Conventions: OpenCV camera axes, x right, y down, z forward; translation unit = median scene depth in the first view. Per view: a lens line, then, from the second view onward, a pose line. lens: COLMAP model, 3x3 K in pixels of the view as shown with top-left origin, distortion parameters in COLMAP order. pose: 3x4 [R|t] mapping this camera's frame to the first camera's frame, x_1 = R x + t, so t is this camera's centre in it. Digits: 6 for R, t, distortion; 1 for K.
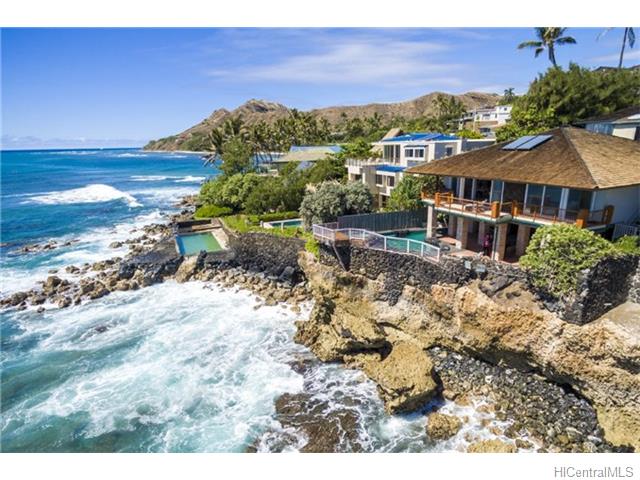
lens RADIAL K [[371.8, 0, 356.8], [0, 371.8, 265.5], [0, 0, 1]] dist [0.000096, -0.000108]
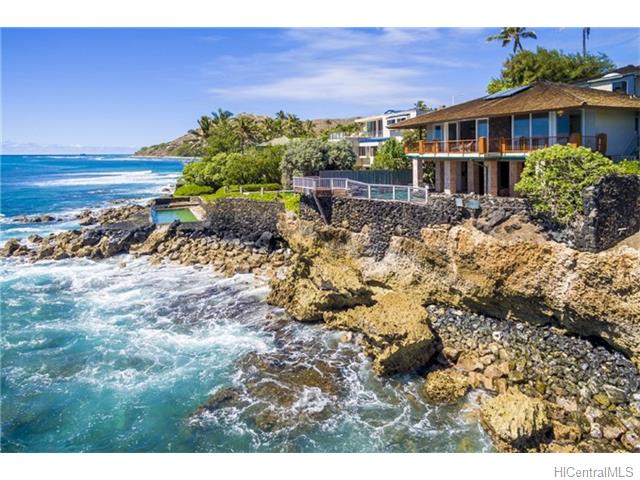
lens RADIAL K [[379.1, 0, 337.0], [0, 379.1, 163.4], [0, 0, 1]] dist [0.000646, -0.000364]
pose [[0.999927, -0.002616, -0.011833, 0.007282], [-0.000941, 0.956713, -0.291031, 0.169024], [0.012082, 0.291021, 0.956640, 0.066466]]
